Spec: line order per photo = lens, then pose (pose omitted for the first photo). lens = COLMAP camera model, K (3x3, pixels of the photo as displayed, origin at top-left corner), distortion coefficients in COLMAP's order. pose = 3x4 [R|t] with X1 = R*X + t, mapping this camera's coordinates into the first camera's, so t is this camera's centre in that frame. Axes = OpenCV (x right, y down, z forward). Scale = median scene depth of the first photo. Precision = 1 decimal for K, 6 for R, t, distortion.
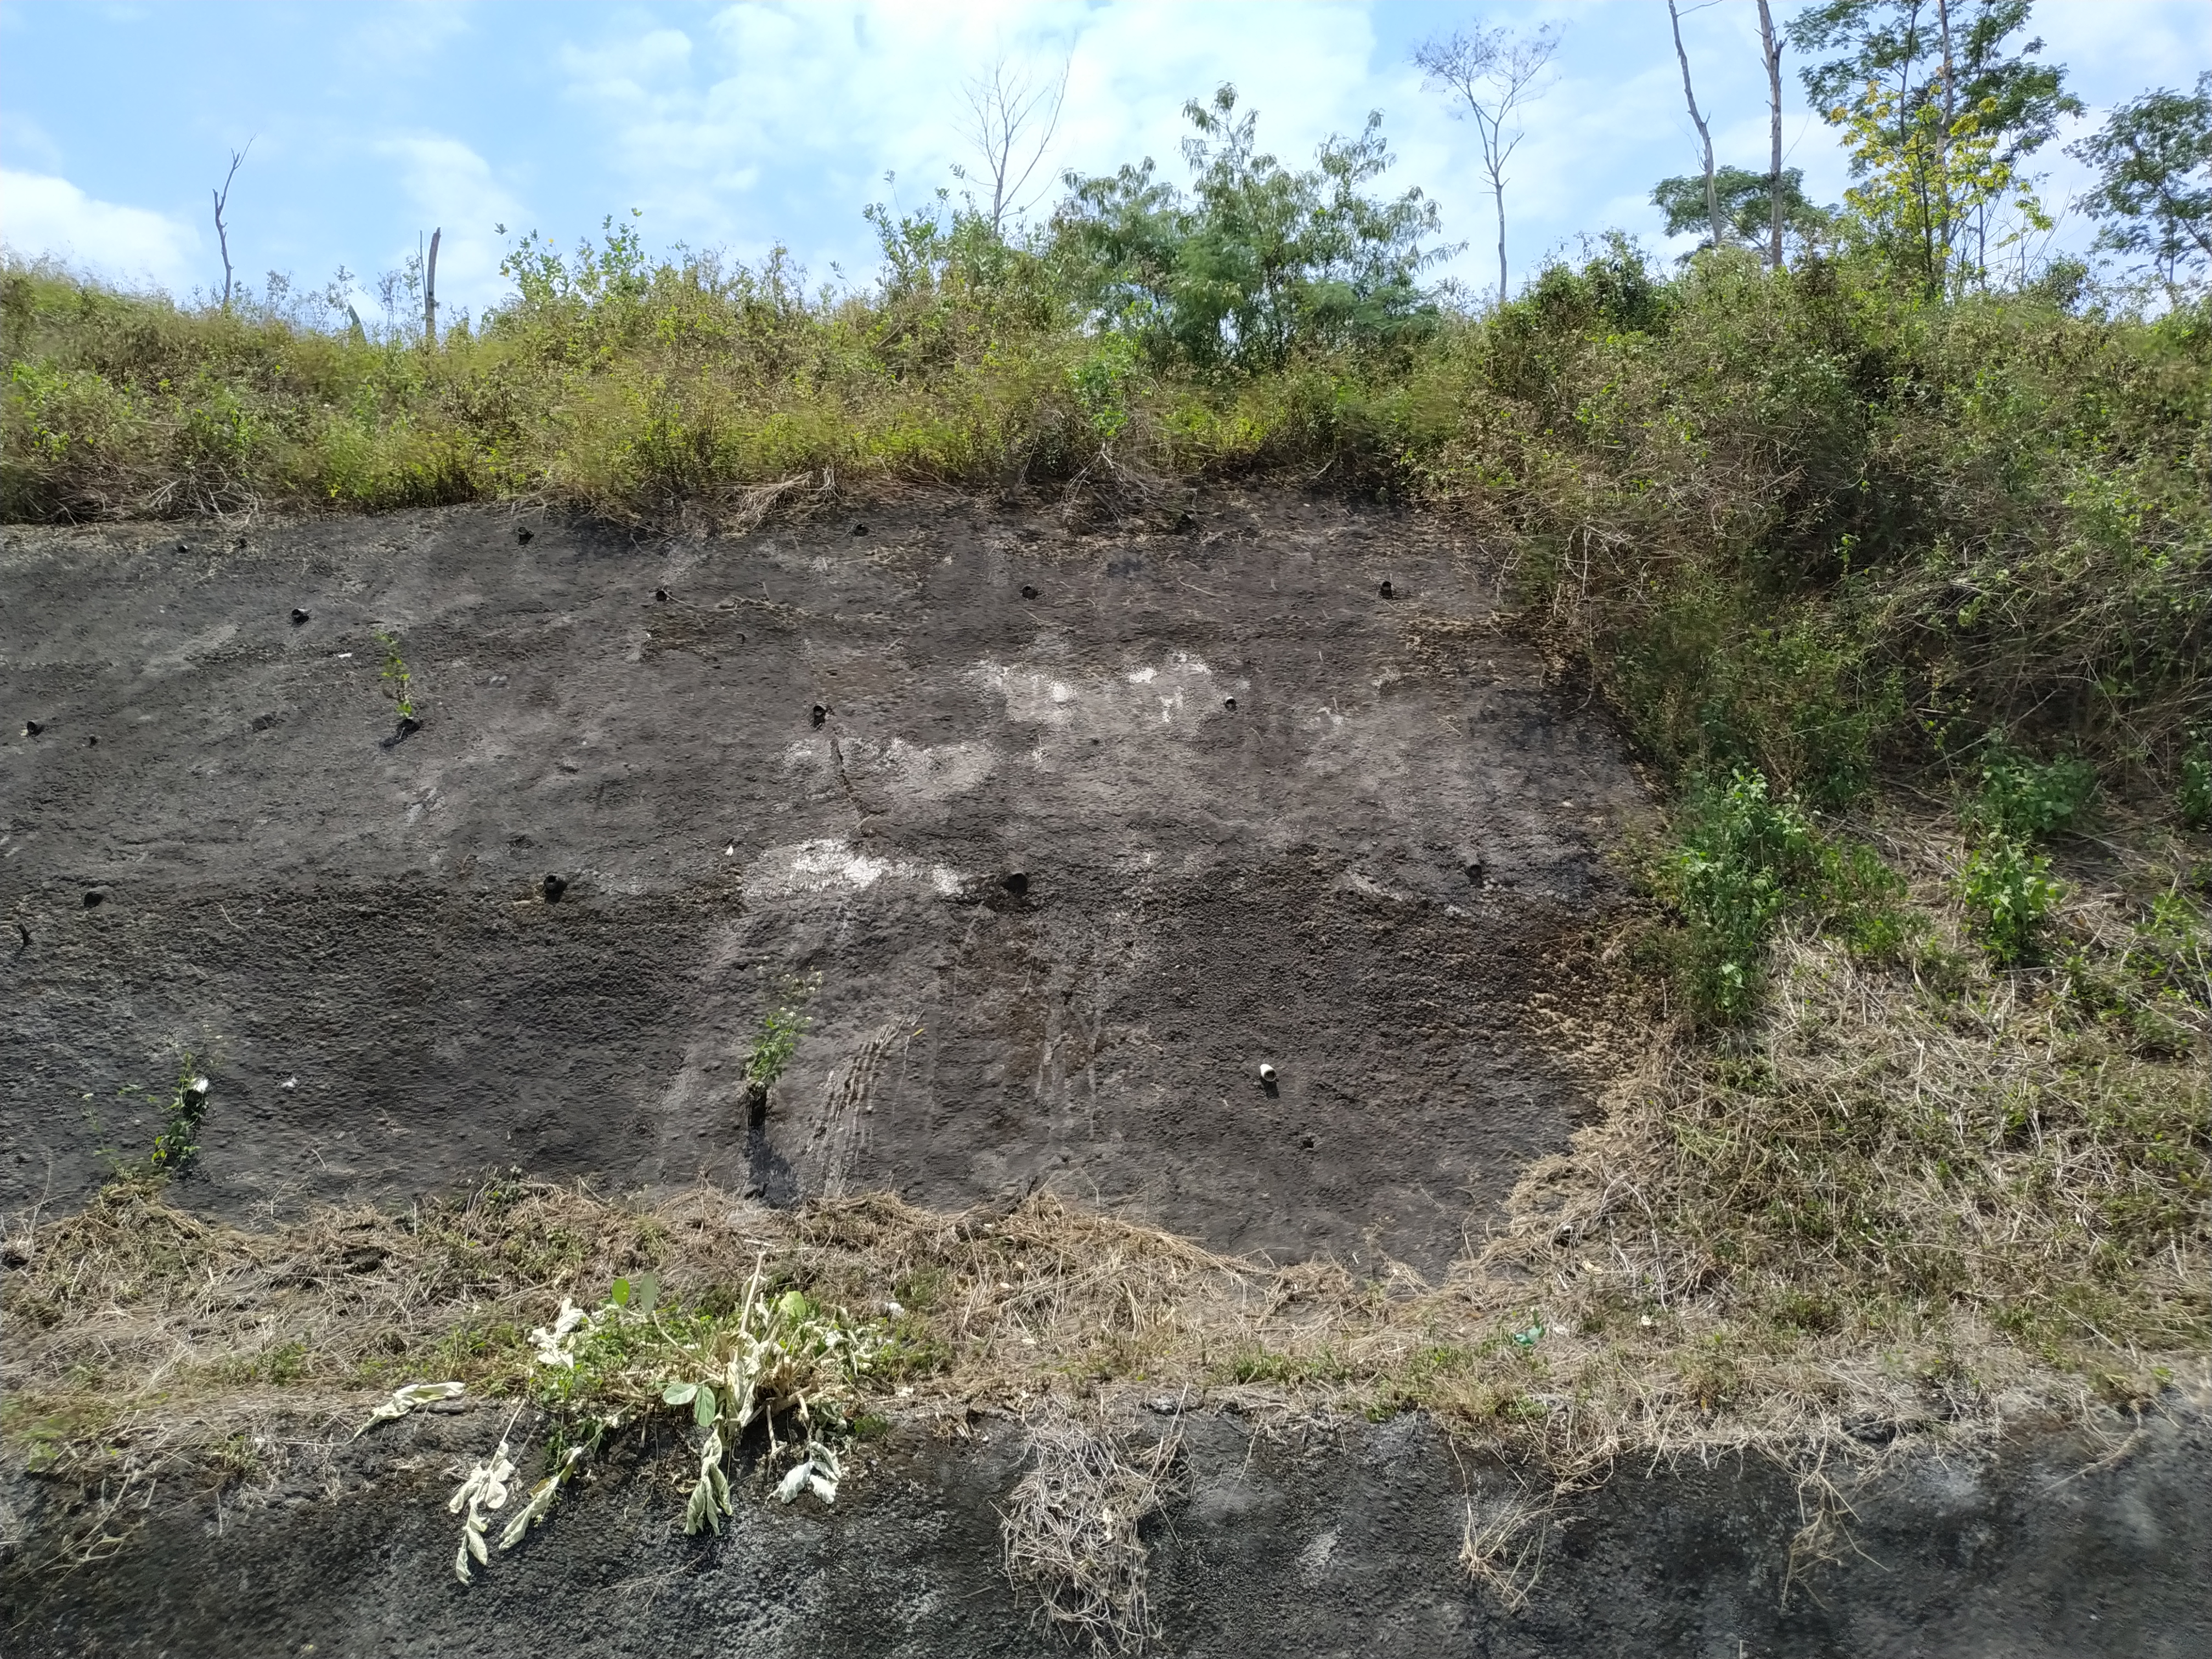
lens RADIAL K [[1633.4, 0, 1185.7], [0, 1633.4, 832.9], [0, 0, 1]] dist [0.012470, -0.032326]
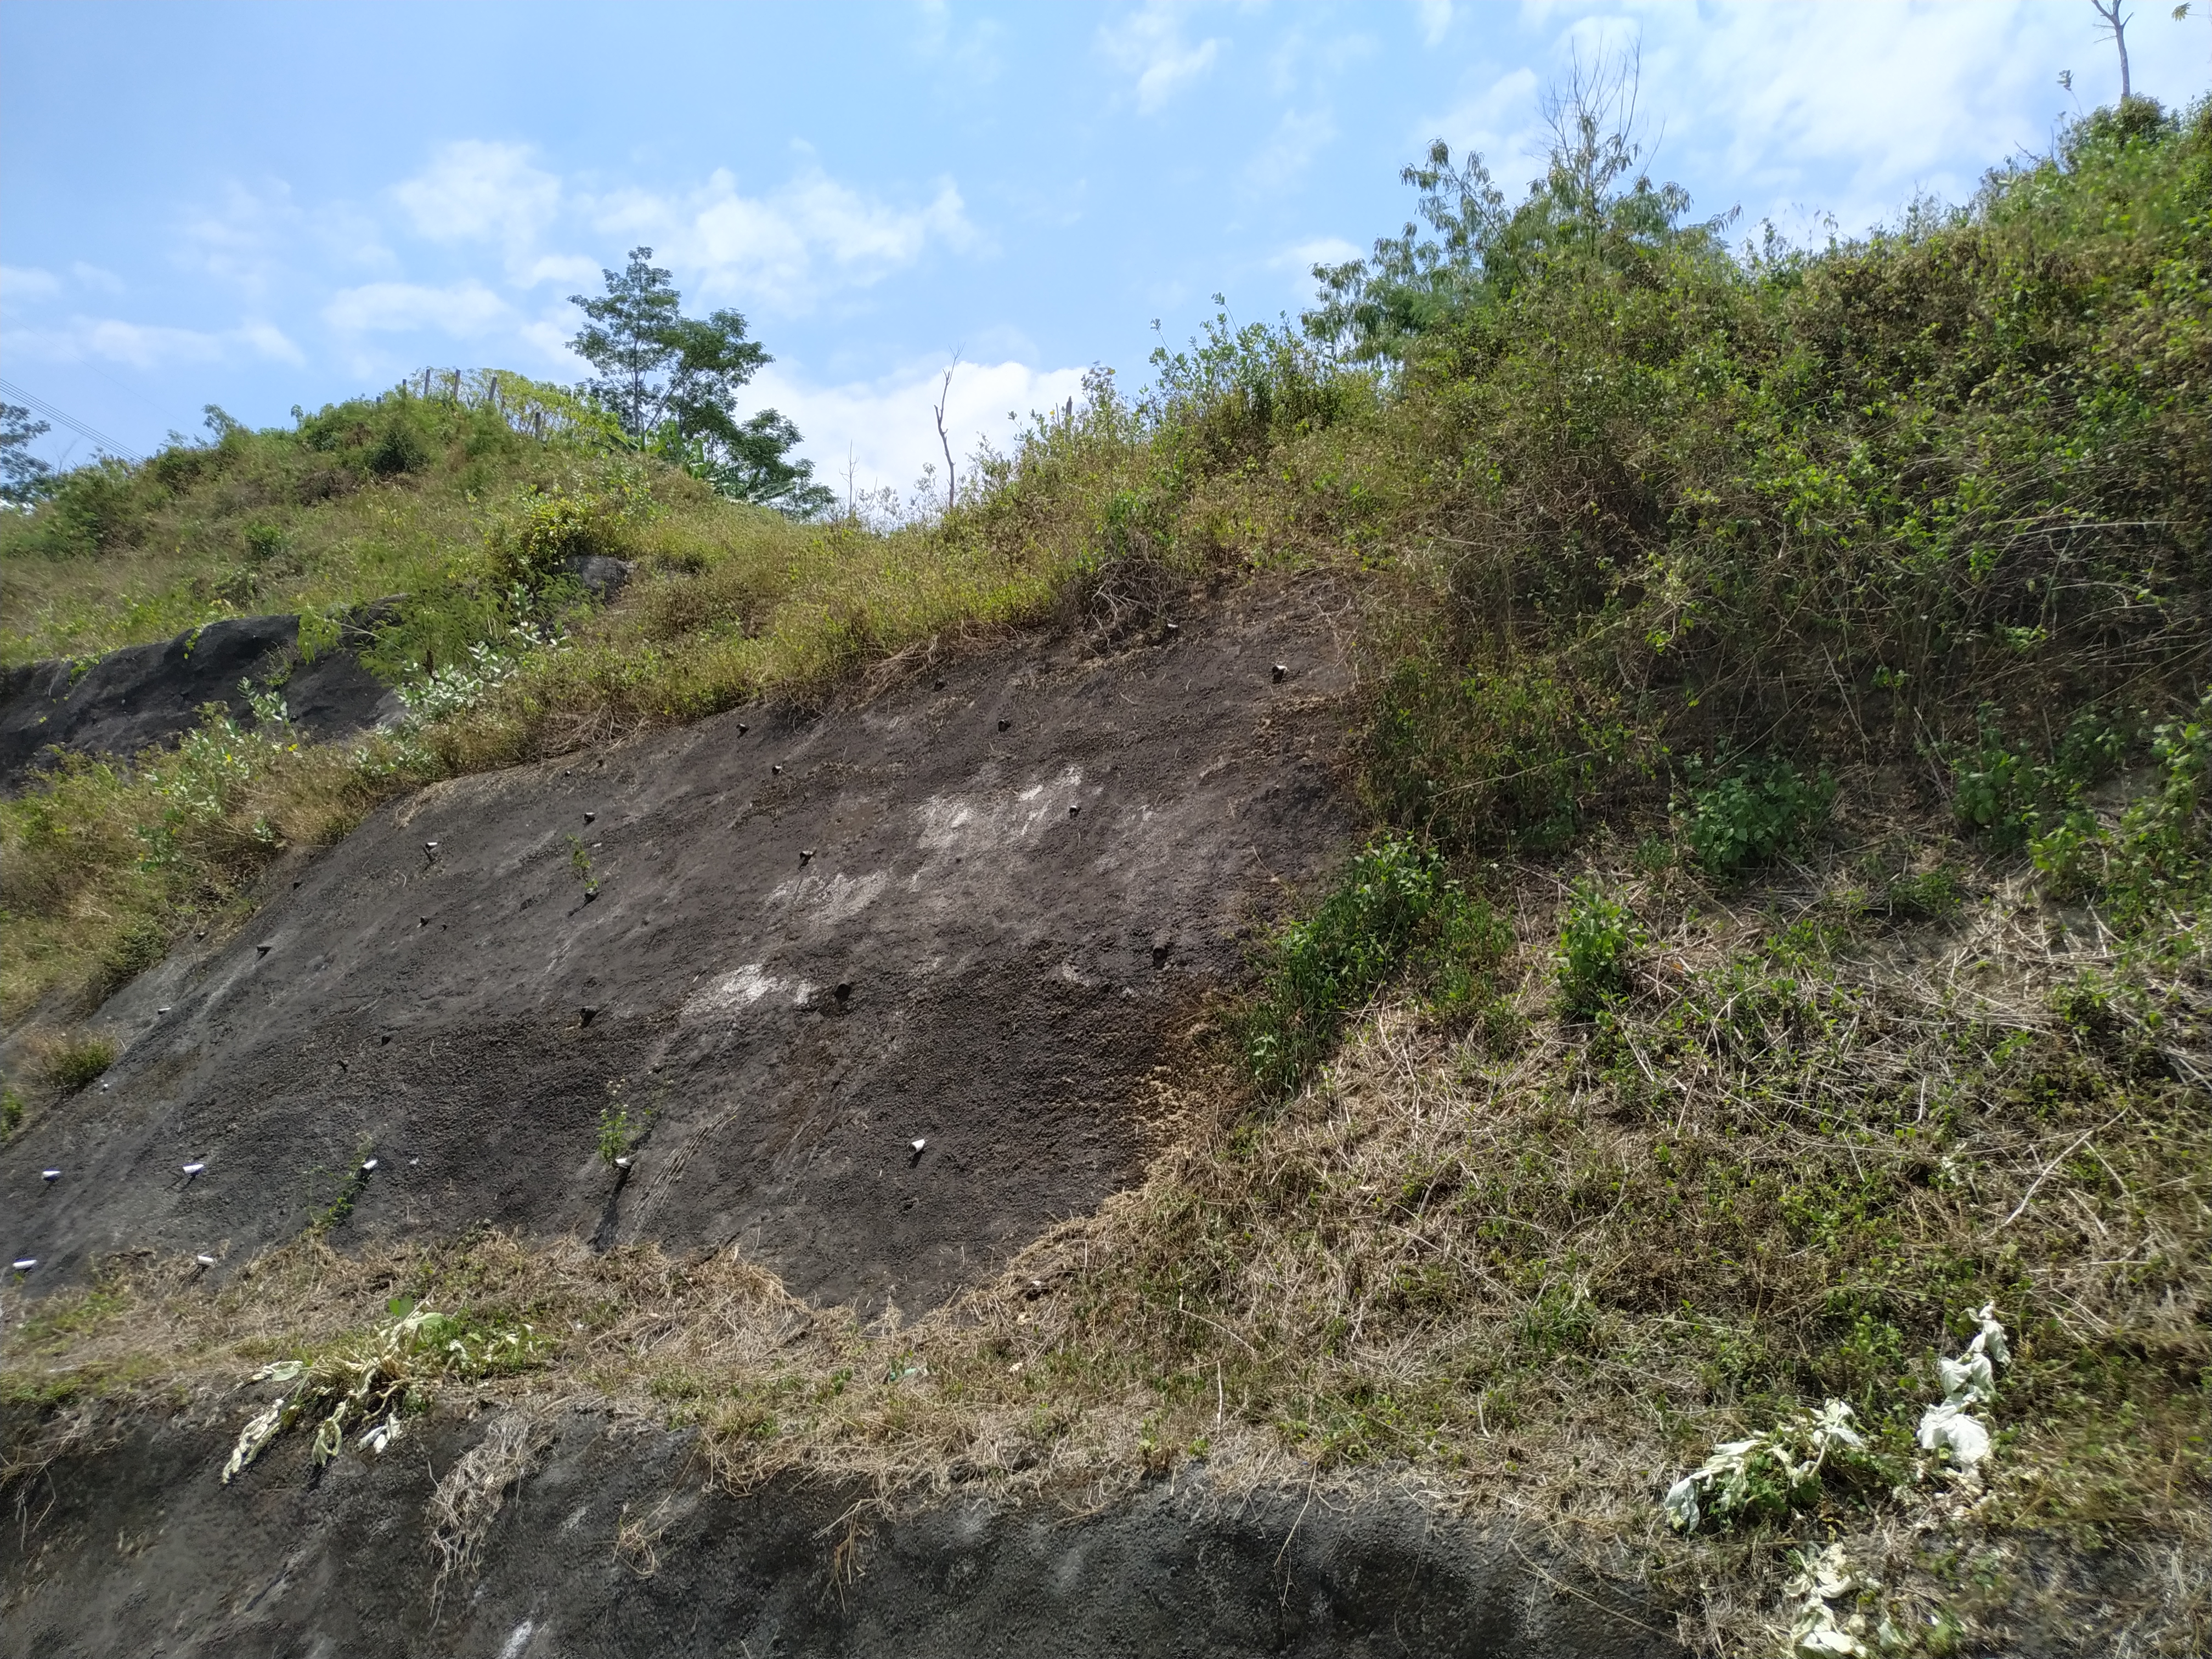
lens RADIAL K [[1633.4, 0, 1185.7], [0, 1633.4, 832.9], [0, 0, 1]] dist [0.012470, -0.032326]
pose [[0.849745, -0.112228, -0.515110, 0.785604], [0.109321, 0.993351, -0.036083, -0.016209], [0.515735, -0.025651, 0.856364, 0.065498]]
